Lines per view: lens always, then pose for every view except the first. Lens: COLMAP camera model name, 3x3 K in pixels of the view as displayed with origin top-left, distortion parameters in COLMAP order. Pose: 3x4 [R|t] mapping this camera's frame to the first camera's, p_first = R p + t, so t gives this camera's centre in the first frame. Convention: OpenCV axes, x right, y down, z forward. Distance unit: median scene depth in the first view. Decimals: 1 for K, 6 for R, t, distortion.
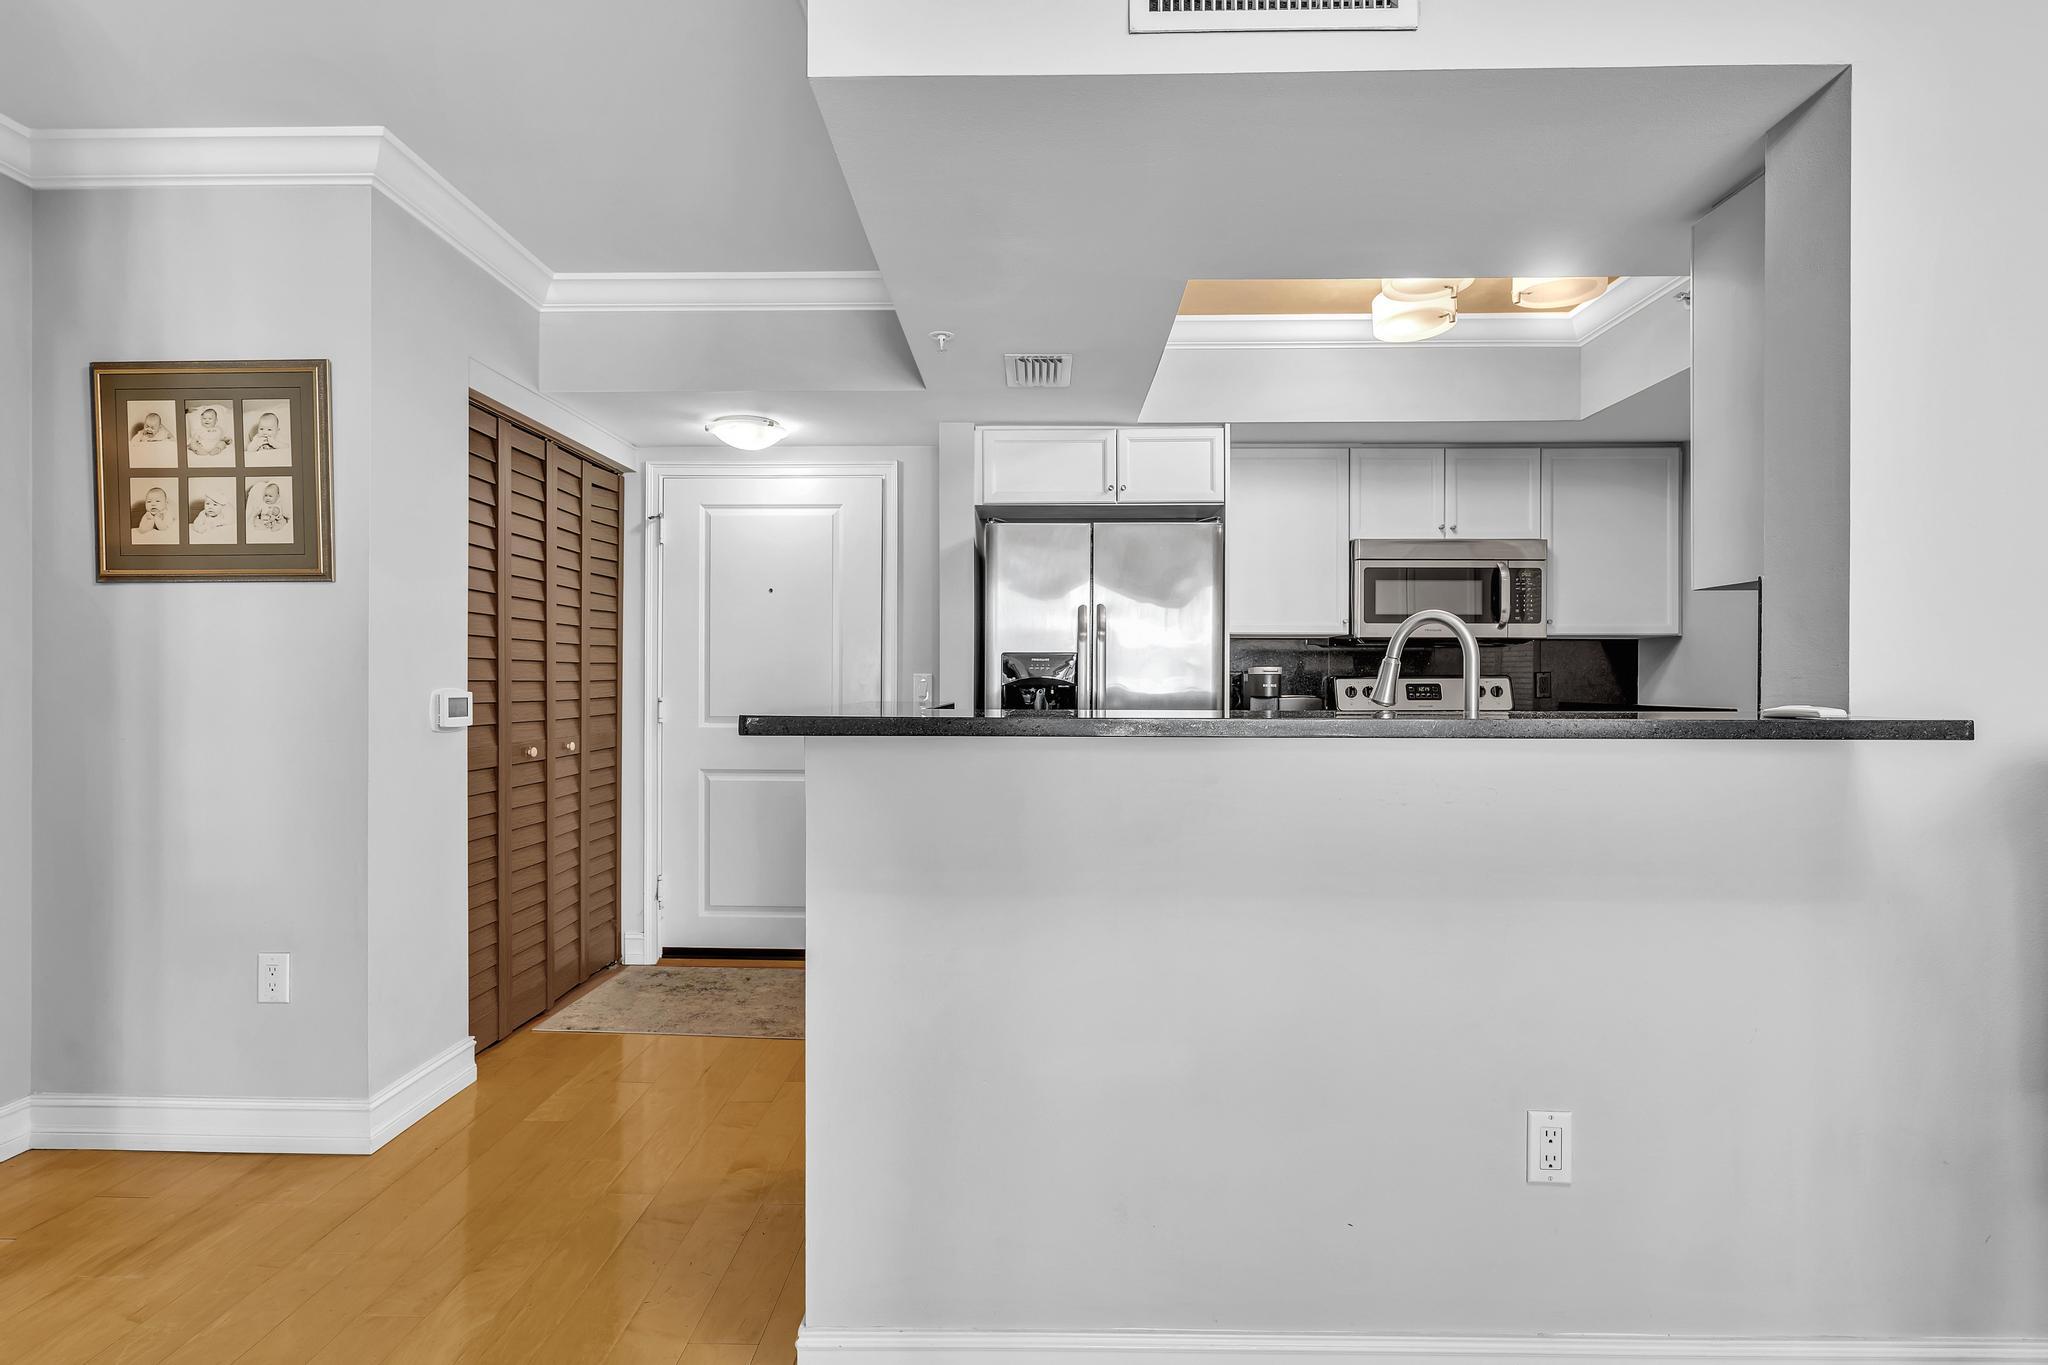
lens RADIAL K [[988.4, 0, 1007.4], [0, 988.4, 684.3], [0, 0, 1]] dist [-0.003024, 0.000261]
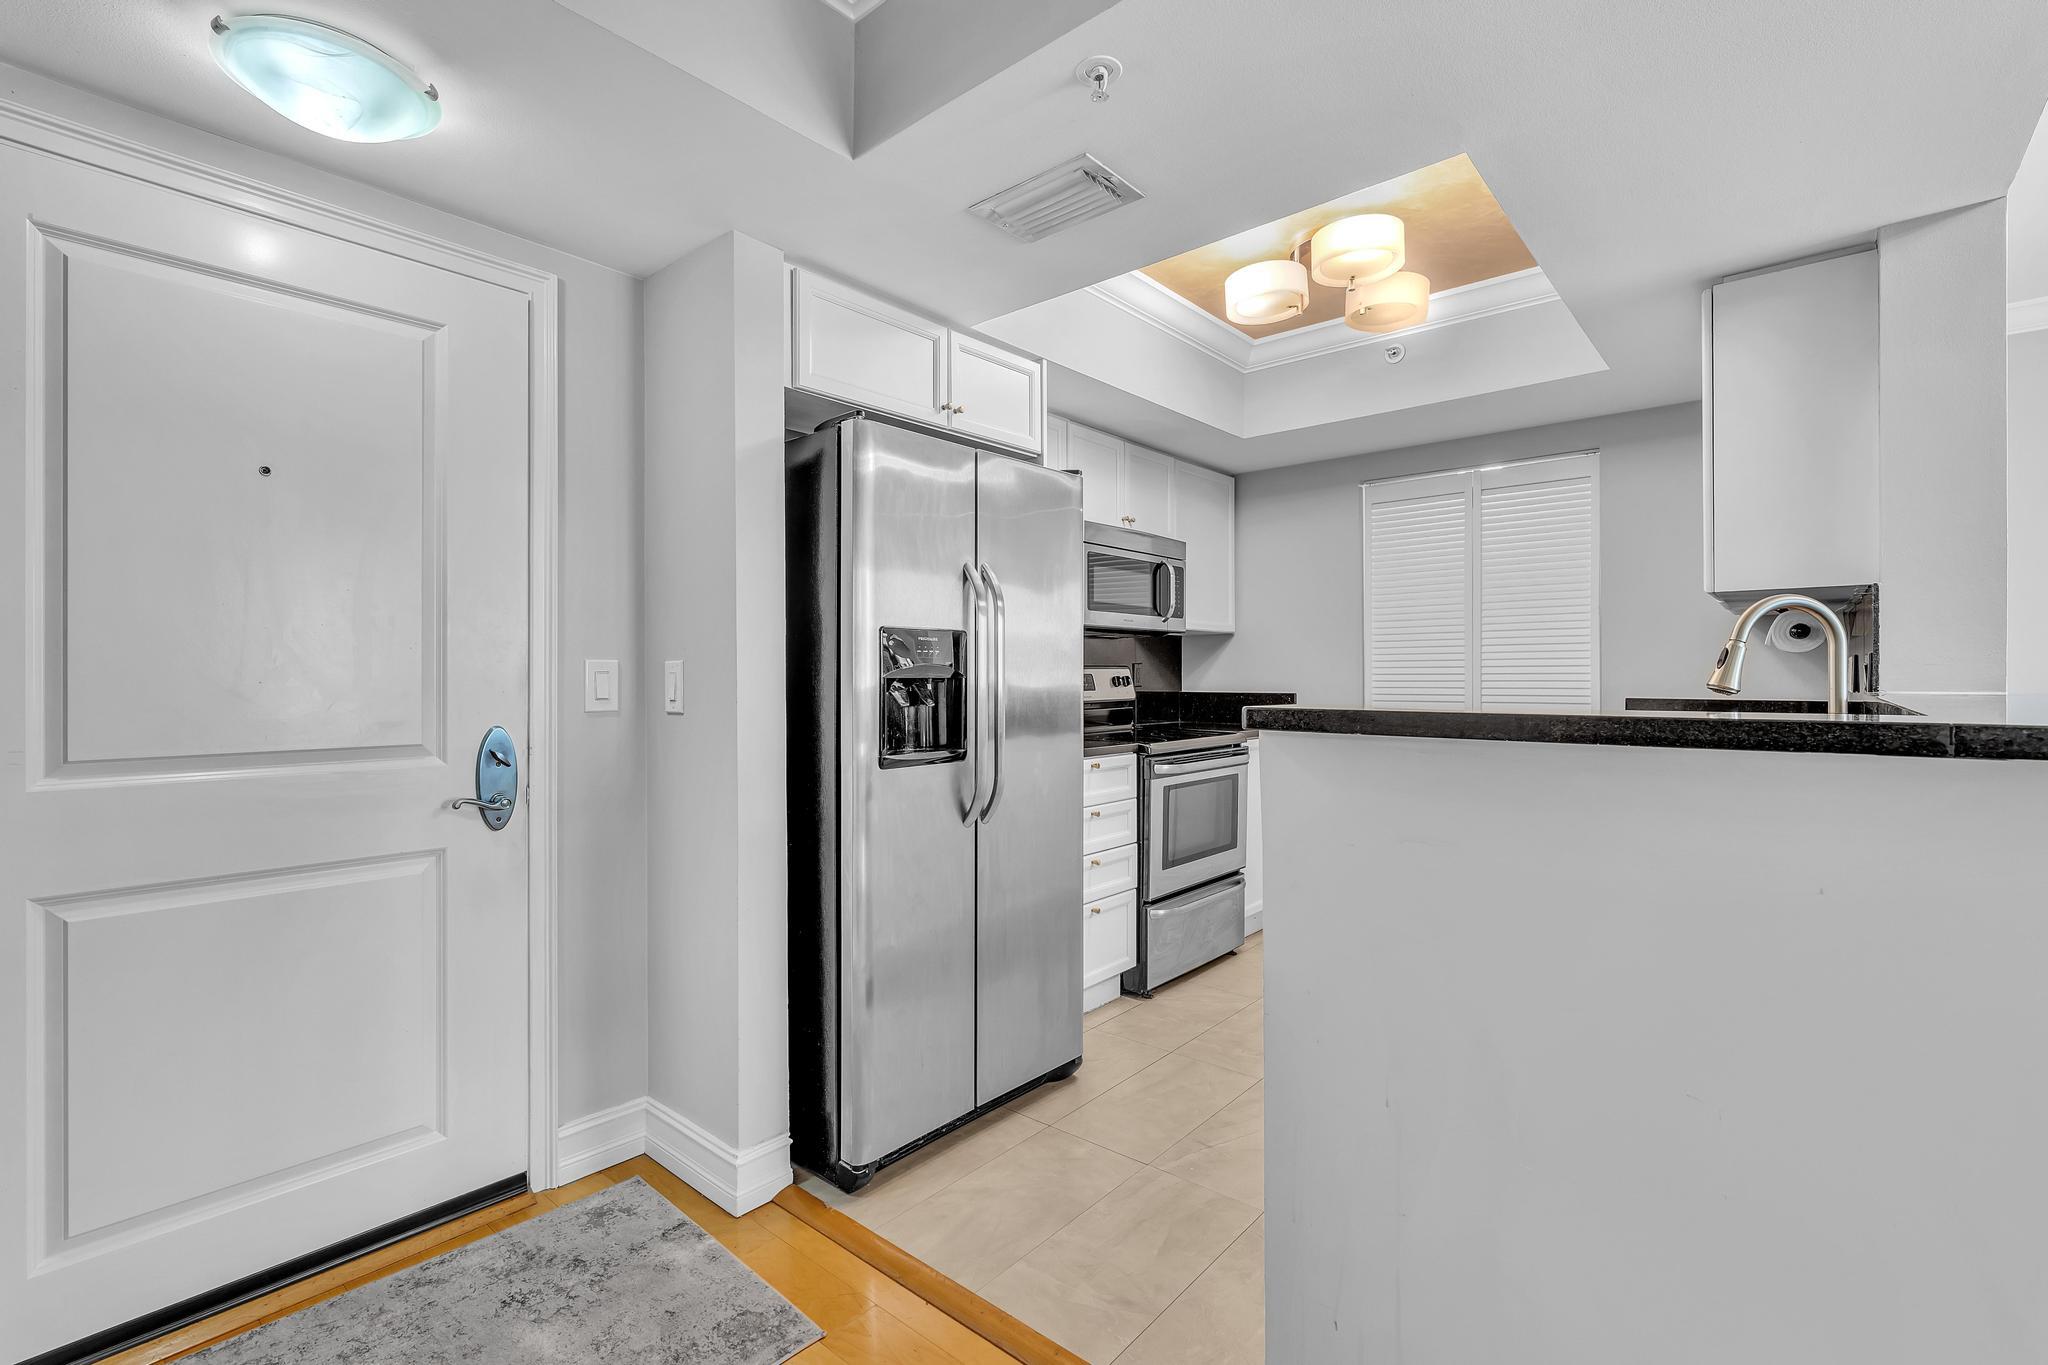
lens RADIAL K [[937.1, 0, 1019.9], [0, 937.1, 675.5], [0, 0, 1]] dist [-0.002610, 0.000207]
pose [[0.626866, -0.004141, 0.779116, -0.437177], [0.004833, 0.999987, 0.001427, -0.000981], [-0.779112, 0.002871, 0.626878, 0.573590]]
